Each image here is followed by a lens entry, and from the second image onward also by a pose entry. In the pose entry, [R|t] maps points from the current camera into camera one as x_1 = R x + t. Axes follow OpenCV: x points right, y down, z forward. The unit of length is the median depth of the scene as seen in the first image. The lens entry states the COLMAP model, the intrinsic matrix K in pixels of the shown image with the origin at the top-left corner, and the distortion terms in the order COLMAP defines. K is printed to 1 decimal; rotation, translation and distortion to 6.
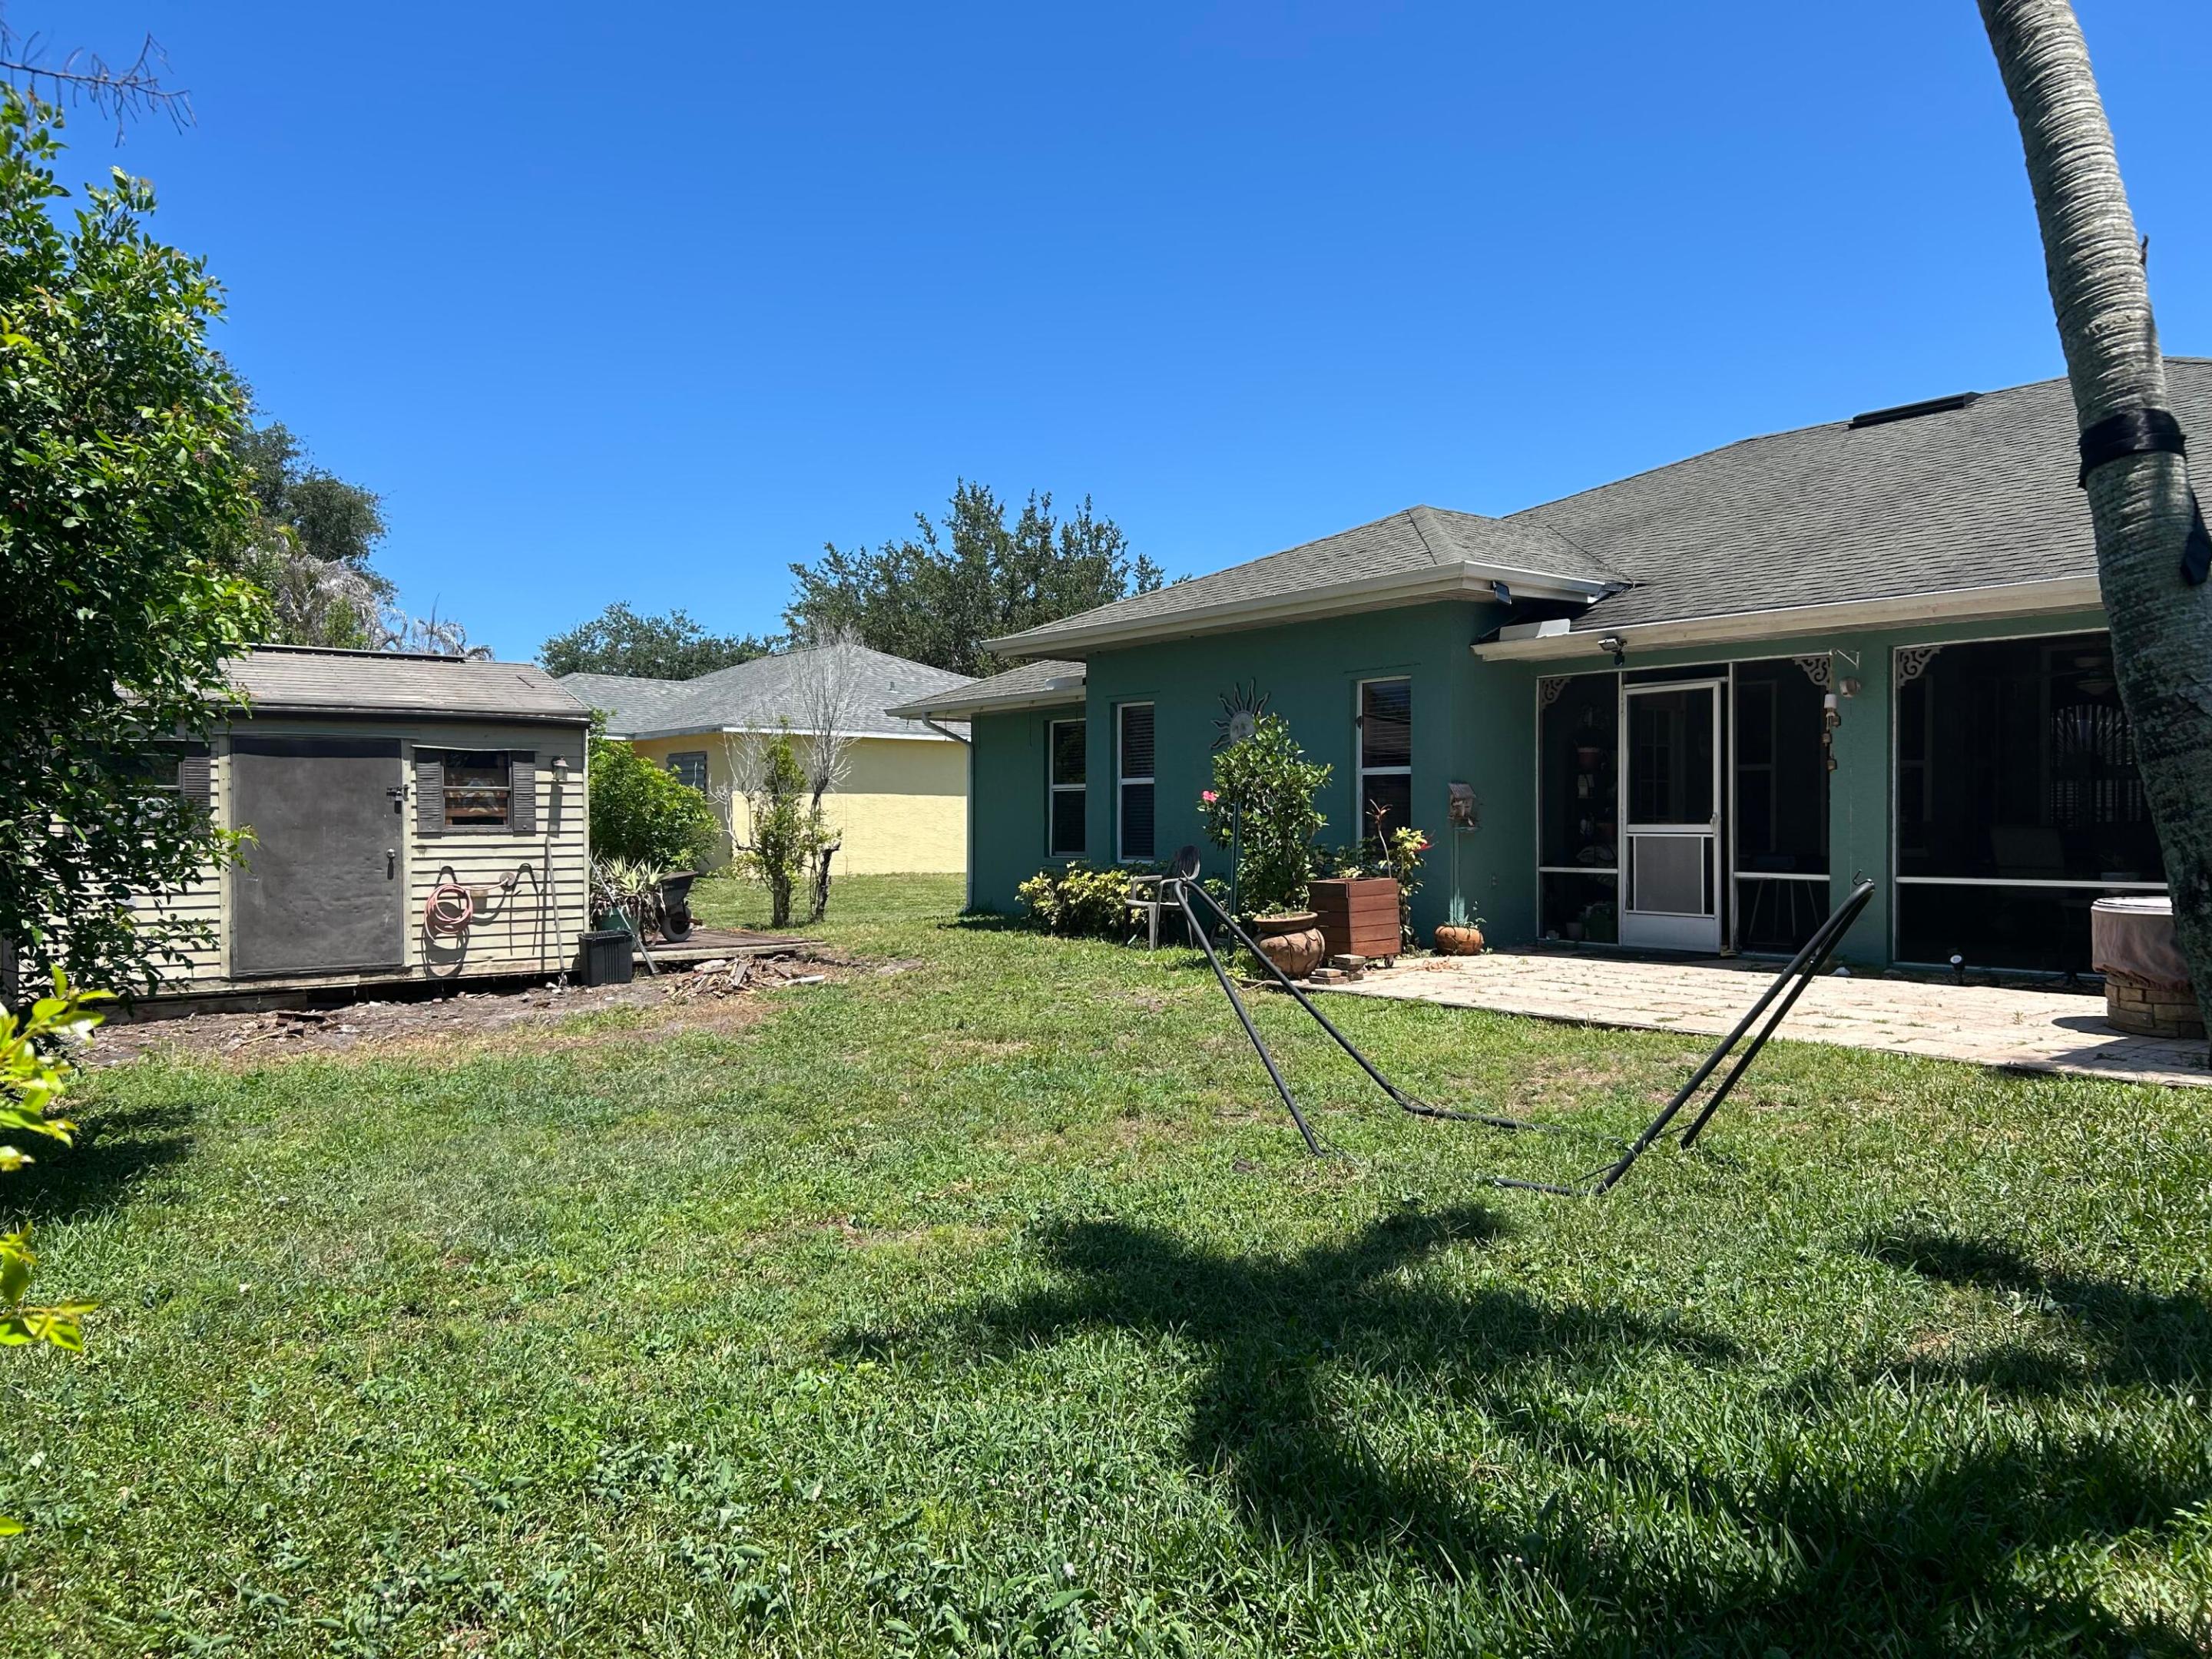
lens RADIAL K [[1615.4, 0, 1112.7], [0, 1615.4, 841.2], [0, 0, 1]] dist [0.109310, -0.210559]
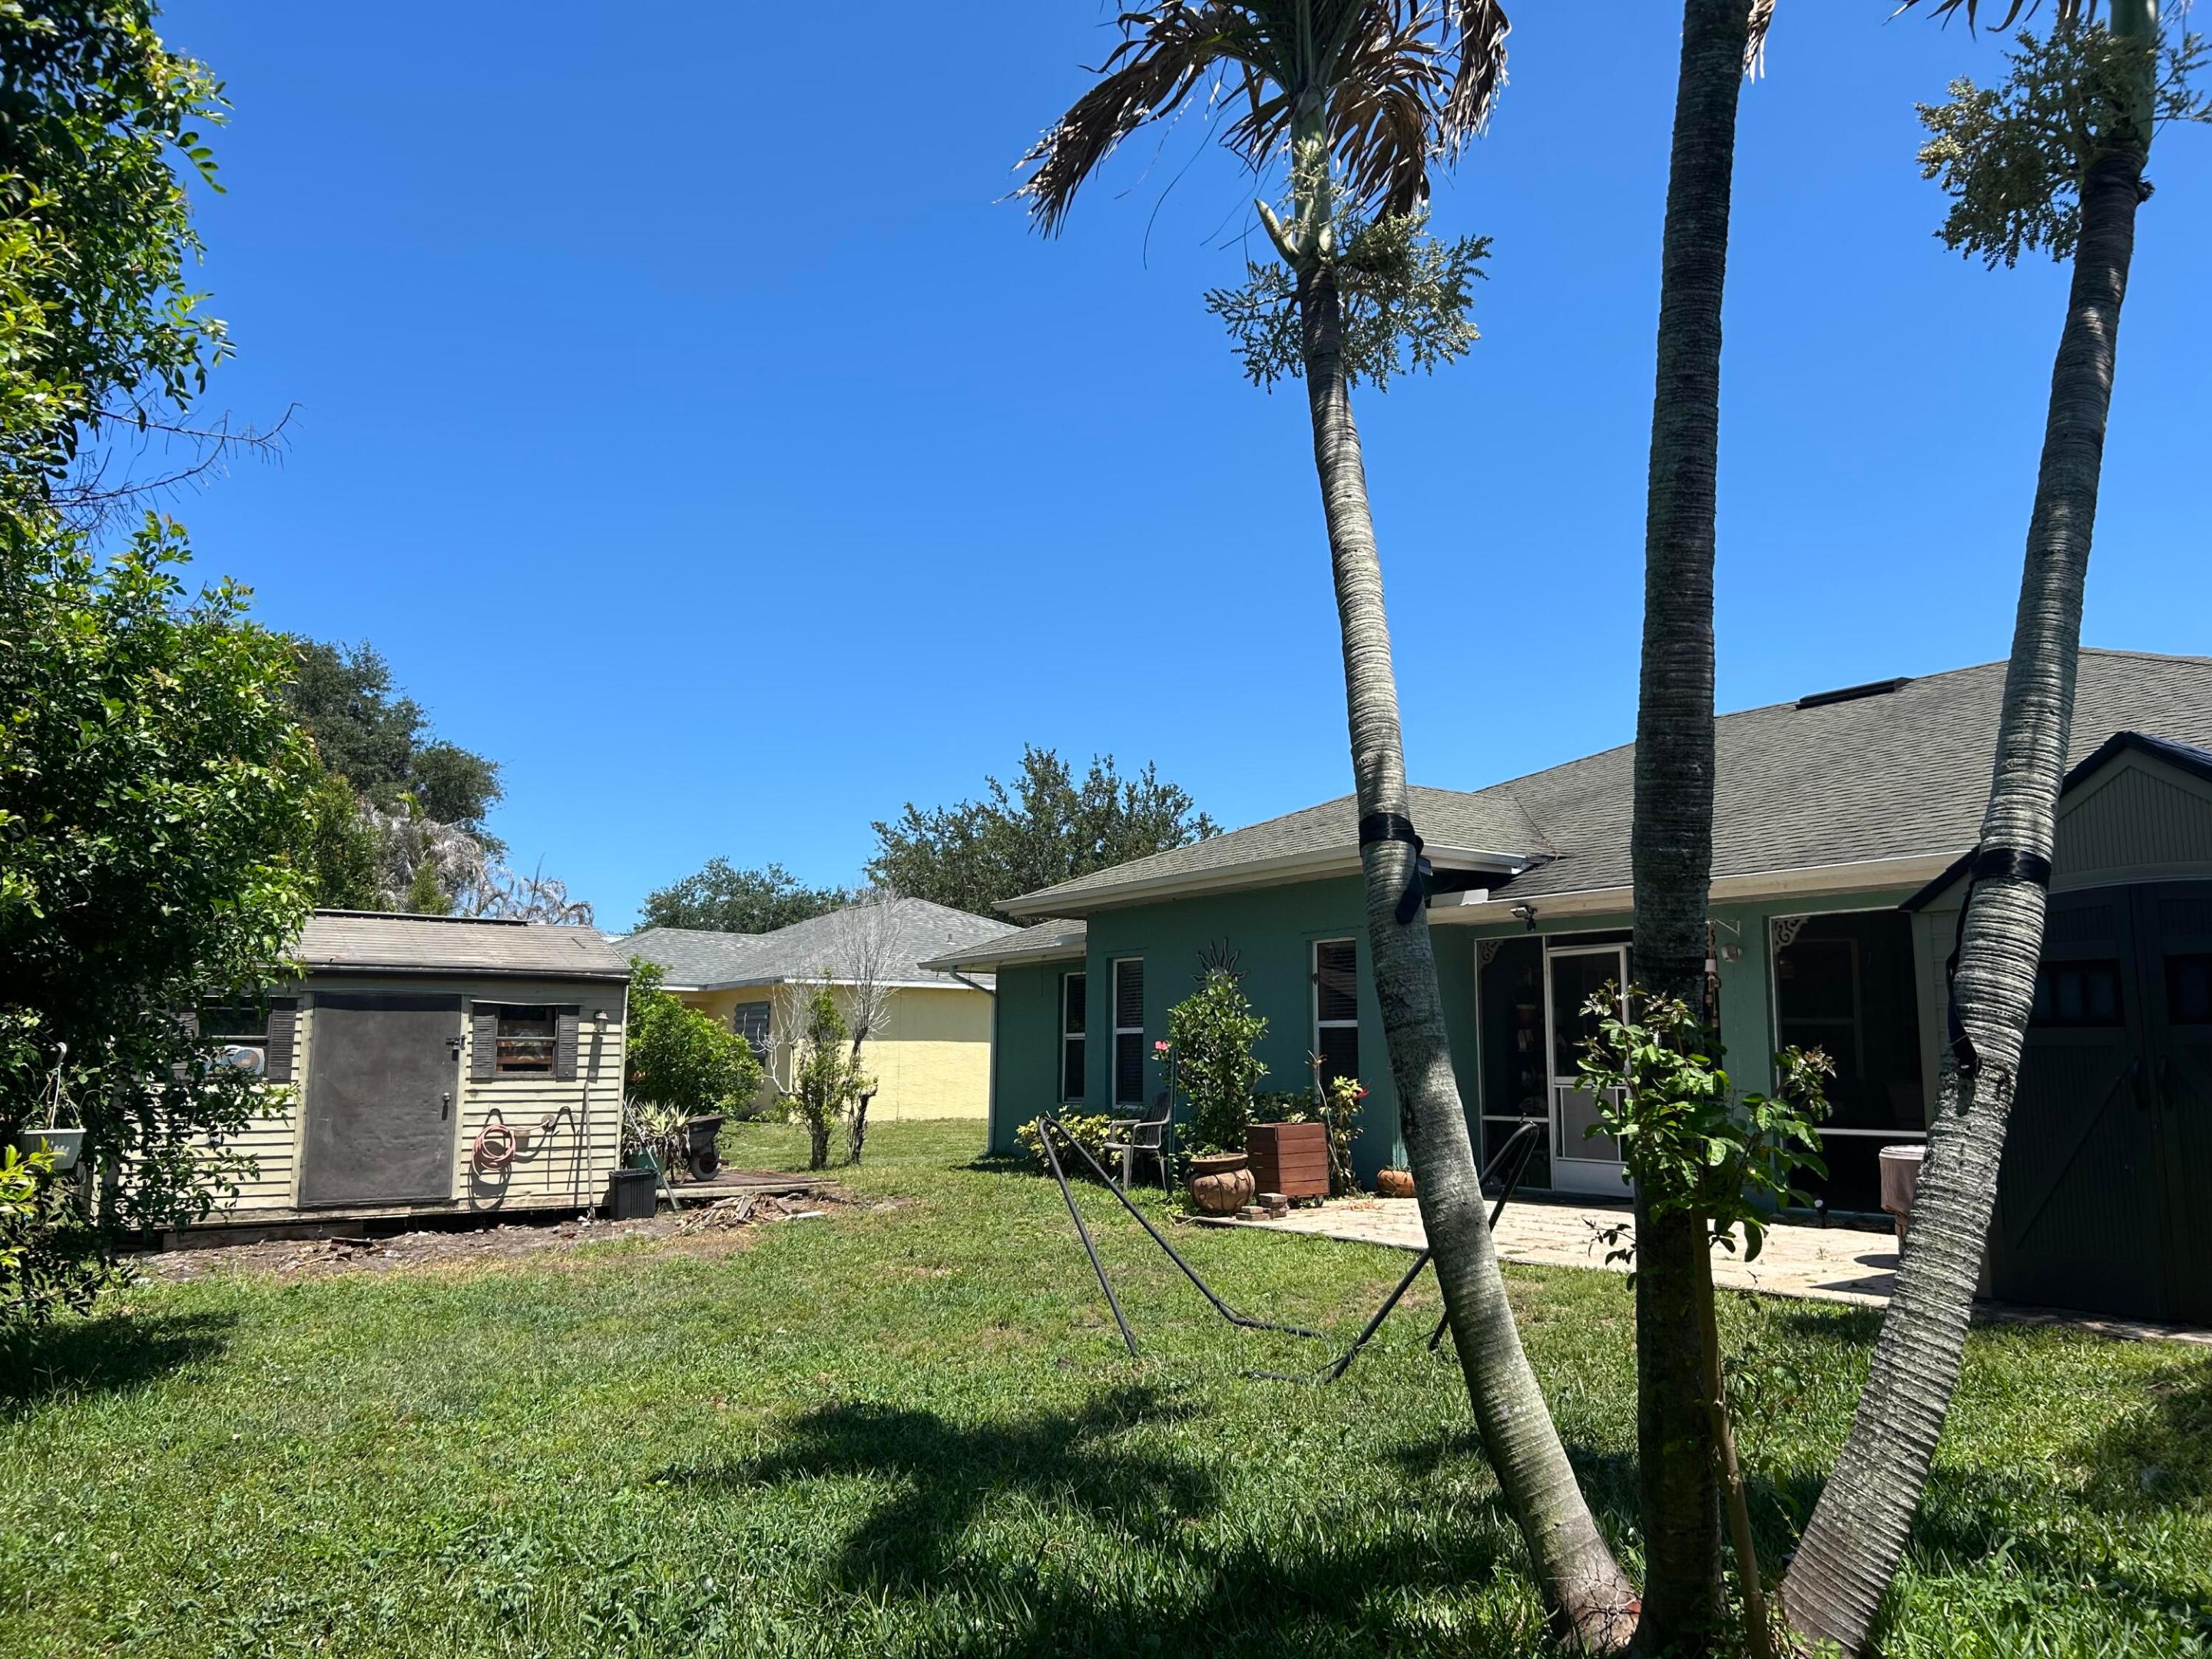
lens RADIAL K [[1615.4, 0, 1112.7], [0, 1615.4, 841.2], [0, 0, 1]] dist [0.109310, -0.210559]
pose [[0.998065, -0.002992, -0.062105, 0.082808], [-0.006437, 0.988503, -0.151066, 0.000738], [0.061843, 0.151173, 0.986571, -0.103712]]
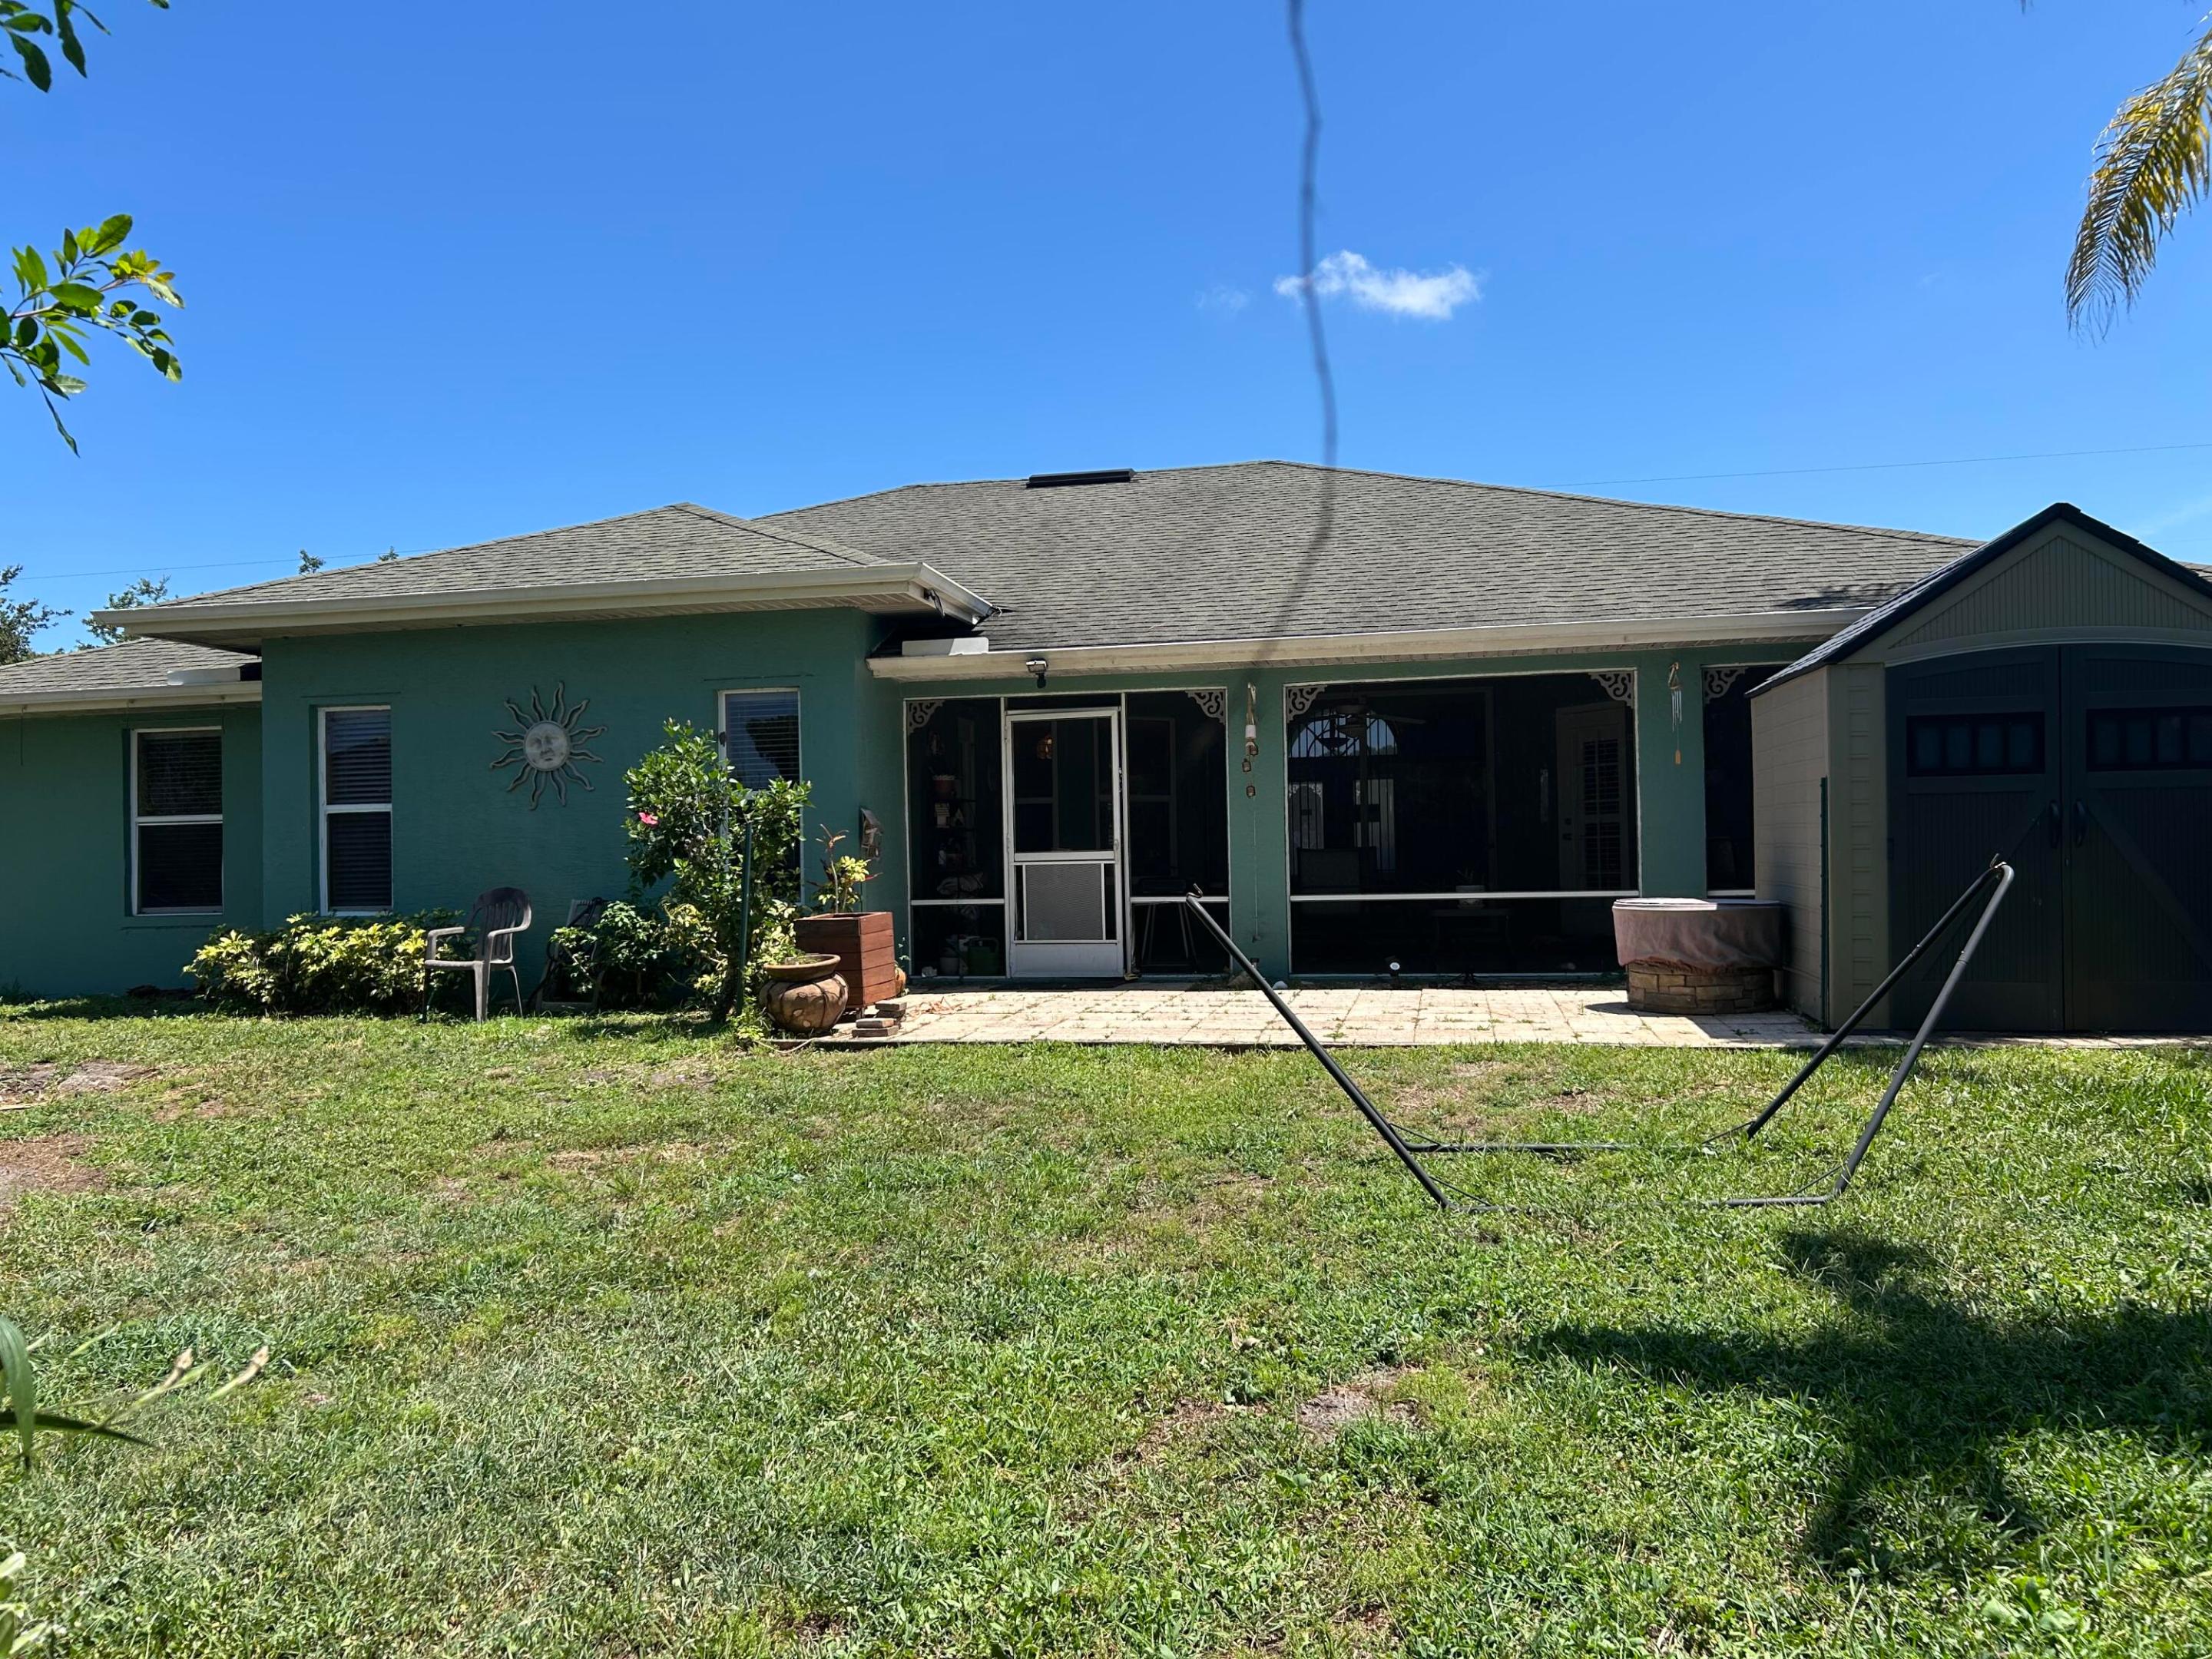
lens RADIAL K [[1615.4, 0, 1112.7], [0, 1615.4, 841.2], [0, 0, 1]] dist [0.109310, -0.210559]
pose [[0.773997, -0.003856, 0.633178, -0.233420], [0.025301, 0.999371, -0.024841, 0.007571], [-0.632684, 0.035247, 0.773608, 0.194272]]
